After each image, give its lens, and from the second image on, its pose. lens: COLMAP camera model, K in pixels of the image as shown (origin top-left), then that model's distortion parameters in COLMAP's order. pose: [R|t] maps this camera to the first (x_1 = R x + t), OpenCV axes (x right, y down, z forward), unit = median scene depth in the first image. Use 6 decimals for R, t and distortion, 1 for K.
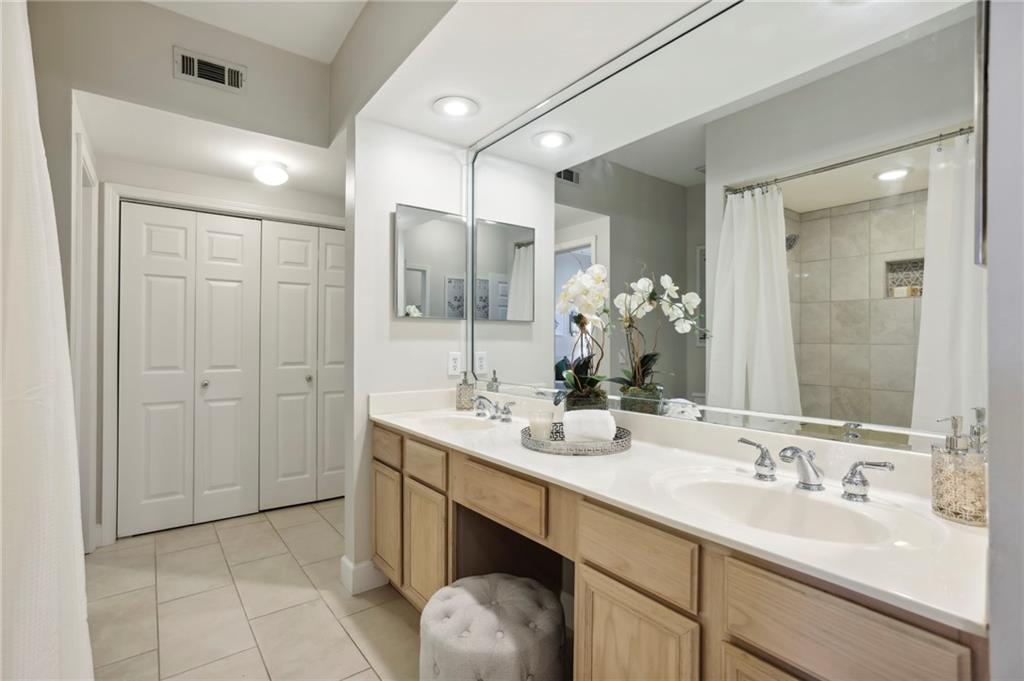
lens RADIAL K [[428.0, 0, 514.1], [0, 428.0, 359.7], [0, 0, 1]] dist [-0.001668, -0.000123]
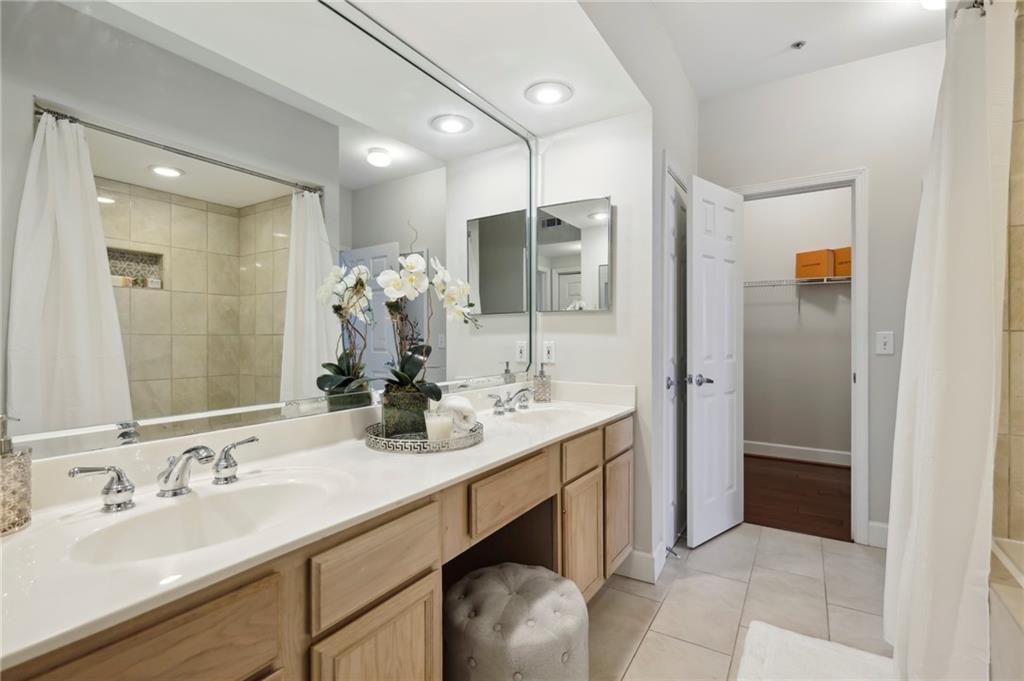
lens RADIAL K [[478.1, 0, 511.7], [0, 478.1, 336.6], [0, 0, 1]] dist [0.001147, -0.000168]
pose [[-0.291735, -0.002719, 0.956495, -0.602631], [0.037804, 0.999182, 0.014370, -0.025796], [-0.955752, 0.040352, -0.291393, 0.740220]]
